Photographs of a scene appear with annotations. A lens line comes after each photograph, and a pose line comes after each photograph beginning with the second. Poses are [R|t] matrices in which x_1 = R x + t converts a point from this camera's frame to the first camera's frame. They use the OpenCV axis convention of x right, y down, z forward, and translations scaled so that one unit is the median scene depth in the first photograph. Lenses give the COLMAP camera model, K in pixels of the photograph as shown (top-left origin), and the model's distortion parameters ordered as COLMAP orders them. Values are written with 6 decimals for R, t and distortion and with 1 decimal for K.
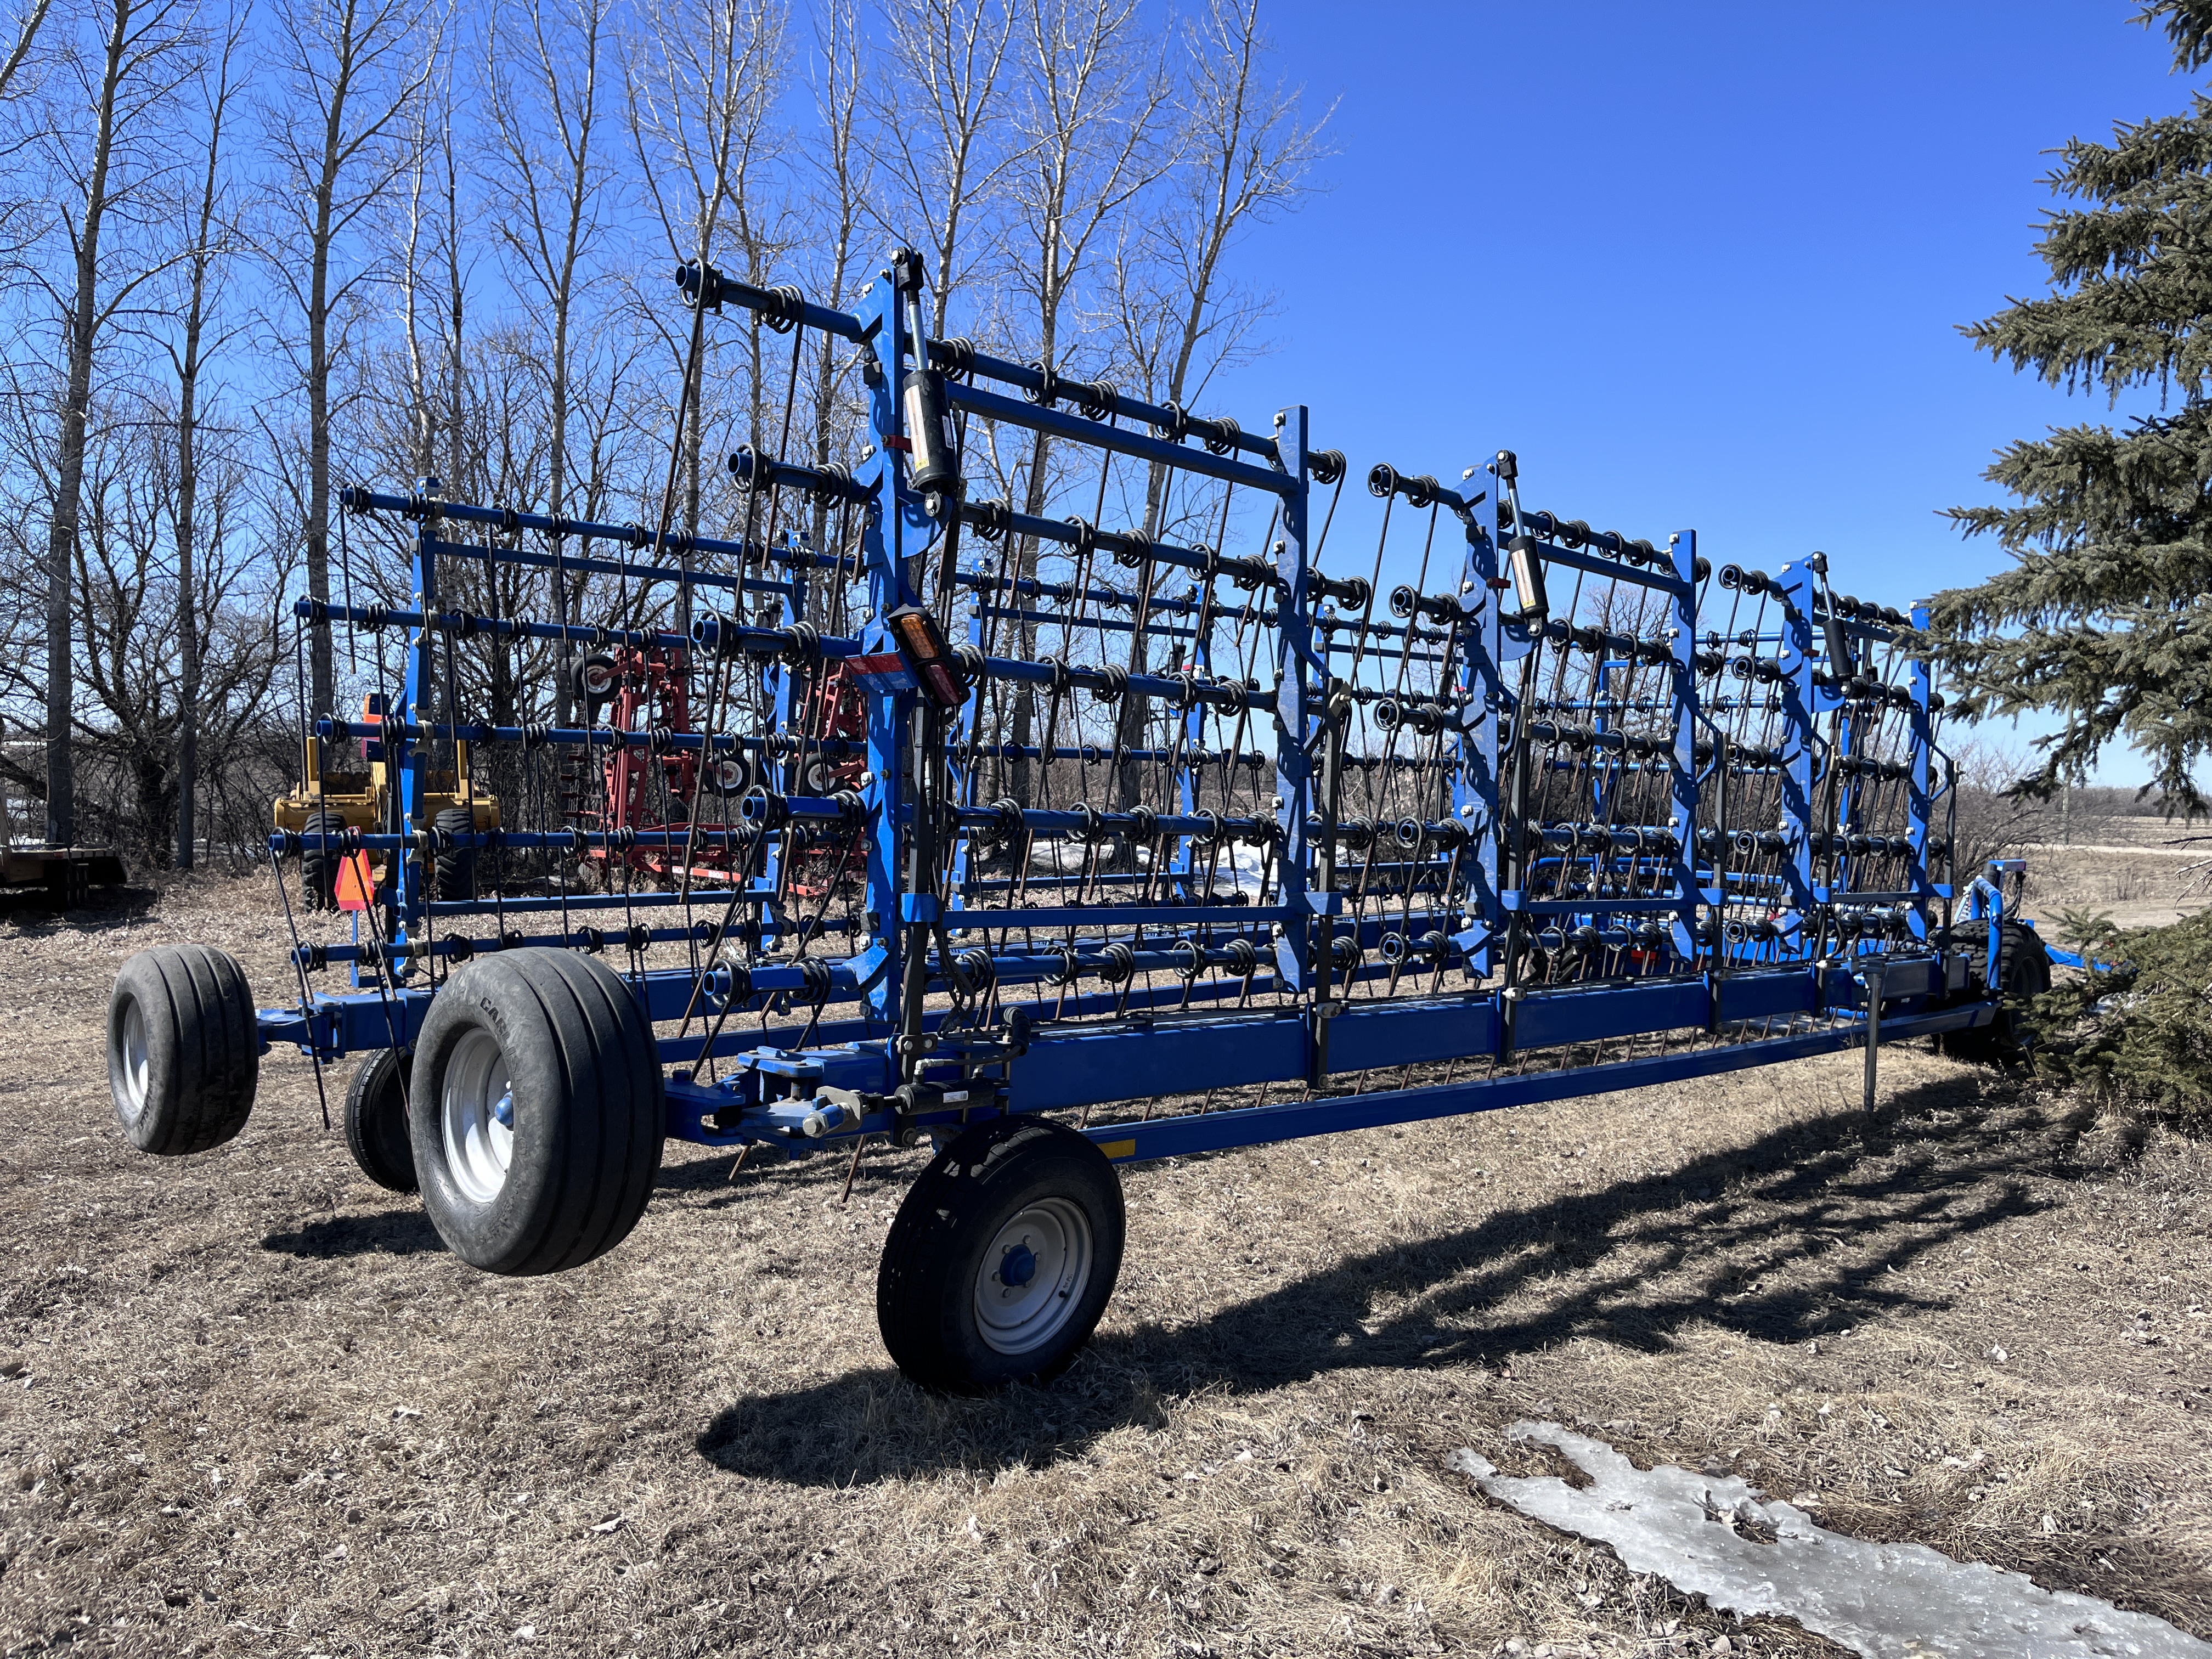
lens RADIAL K [[1690.9, 0, 1109.7], [0, 1690.9, 814.2], [0, 0, 1]] dist [0.057750, -0.093195]
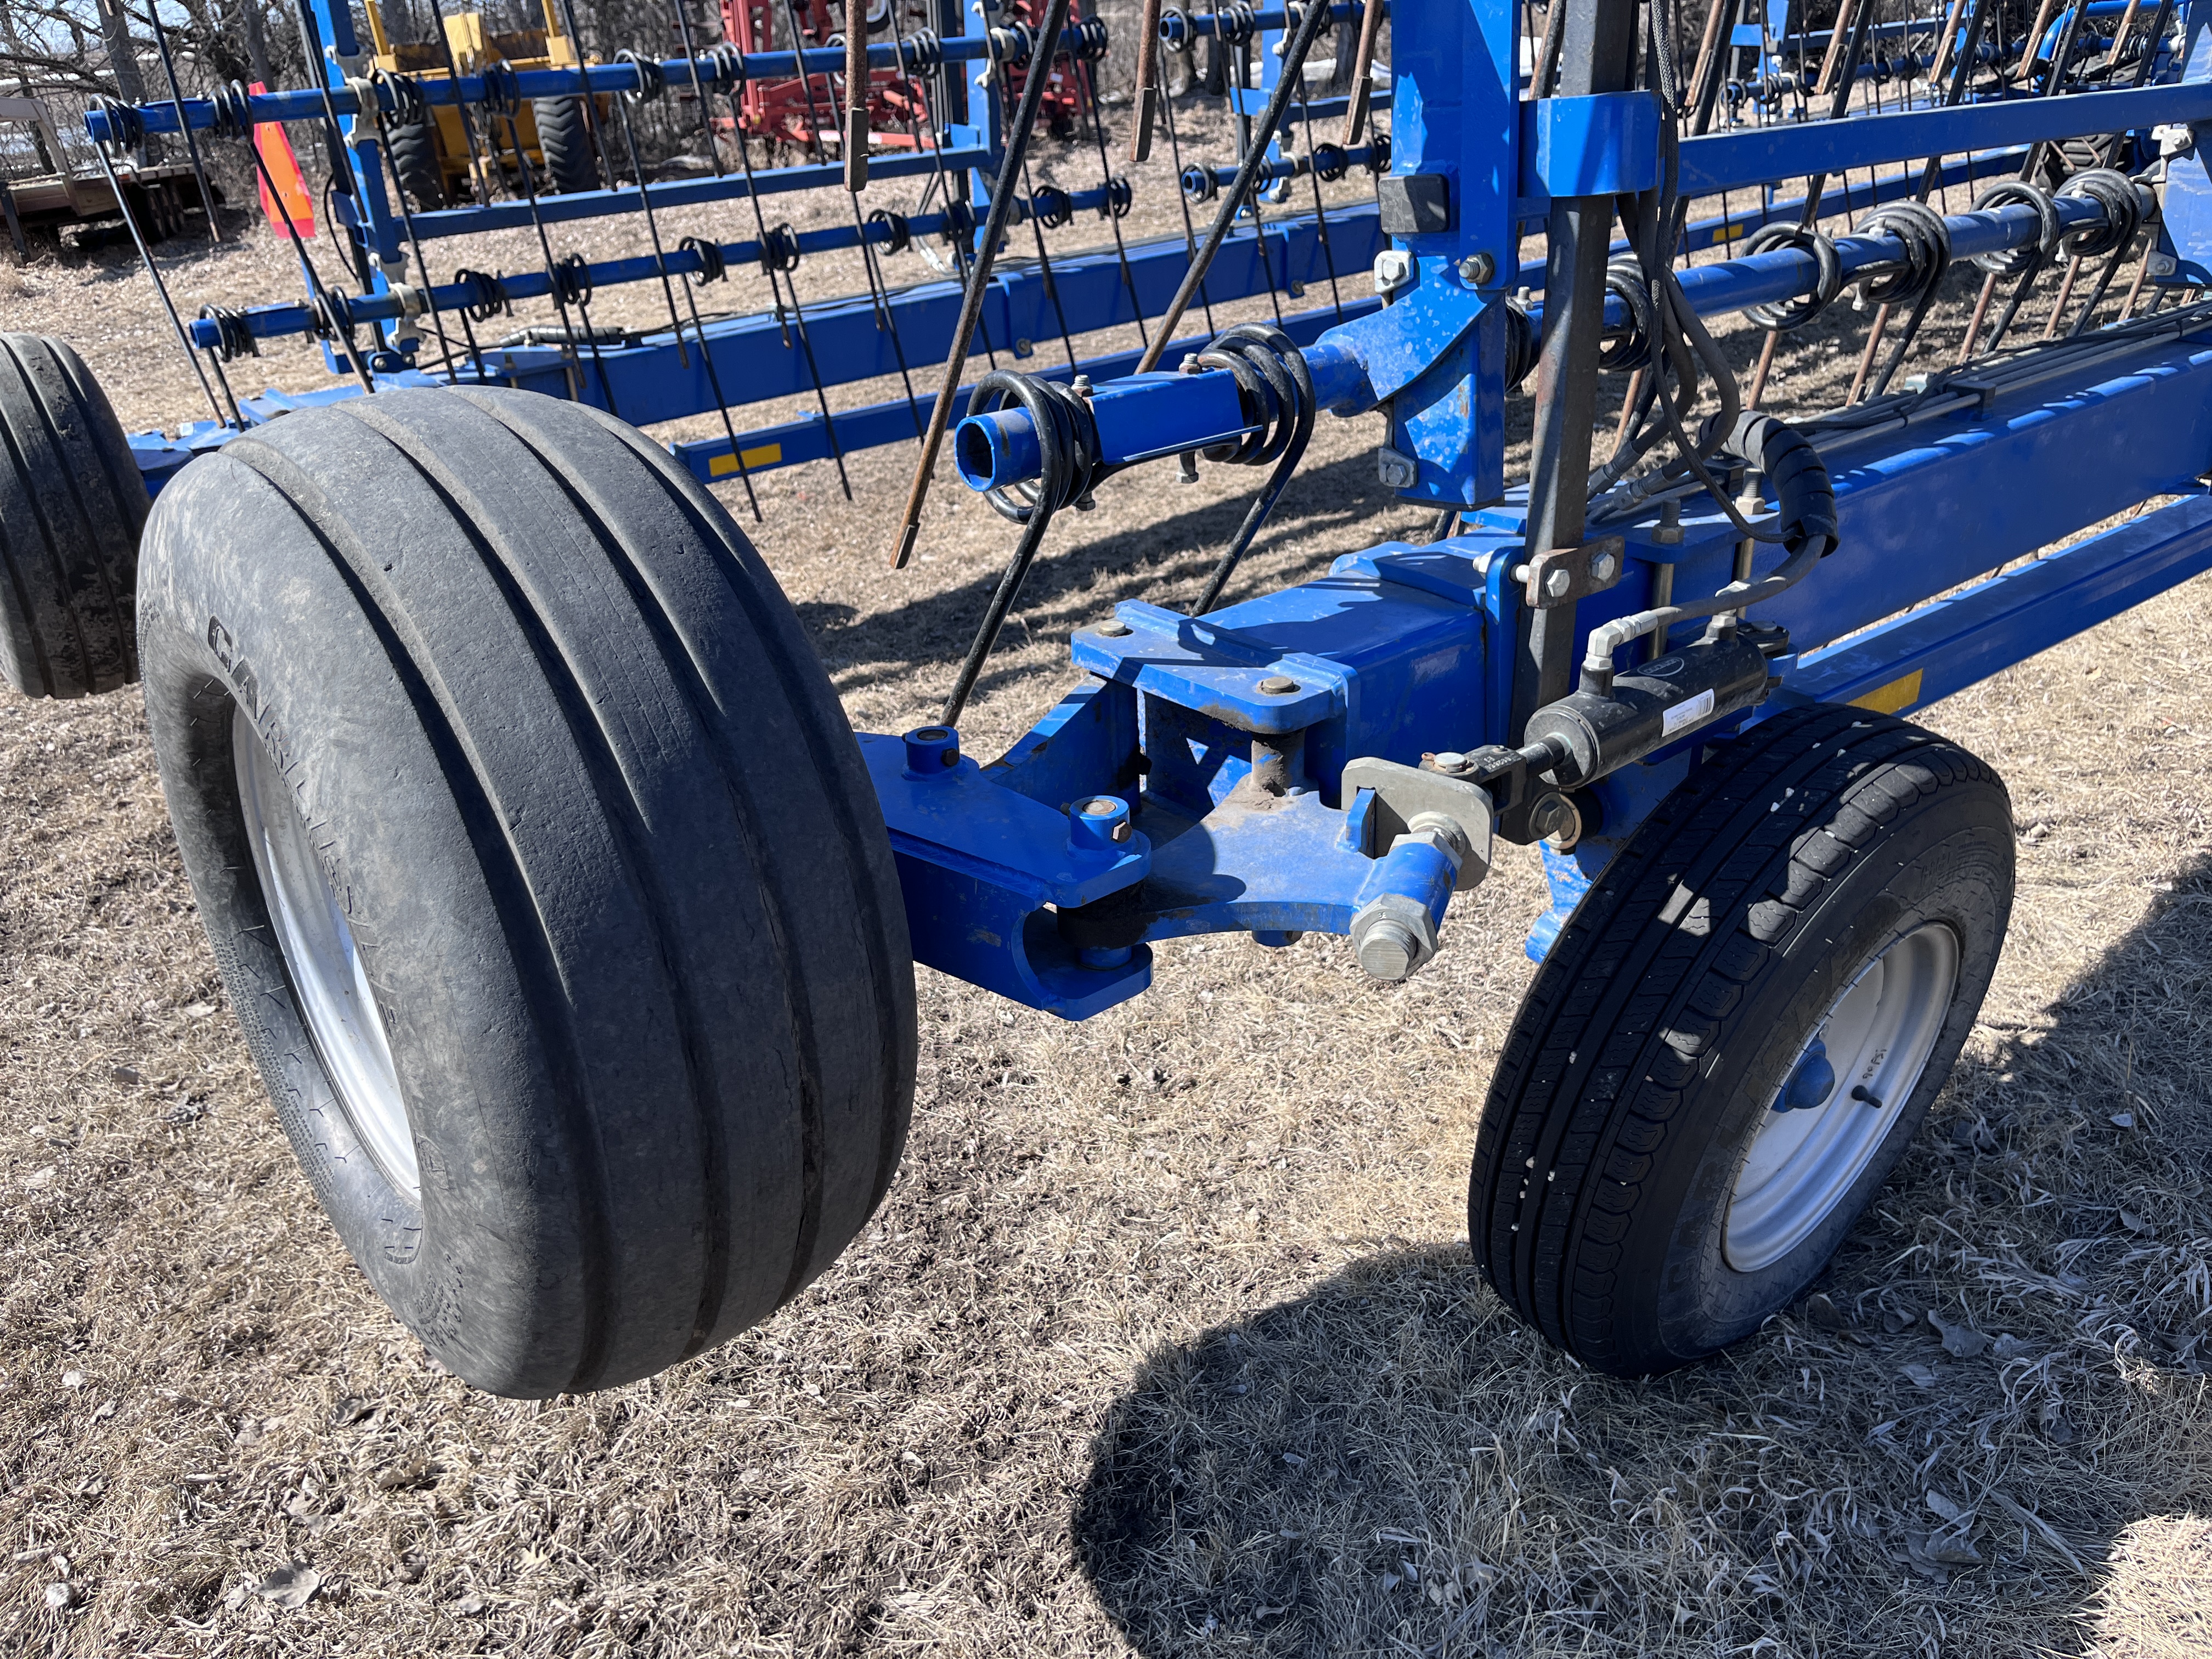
lens RADIAL K [[1690.9, 0, 1109.7], [0, 1690.9, 814.2], [0, 0, 1]] dist [0.057750, -0.093195]
pose [[0.992331, -0.036980, -0.117945, -0.102443], [0.082412, 0.909104, 0.408336, 0.019322], [0.092124, -0.414925, 0.905180, 0.399524]]
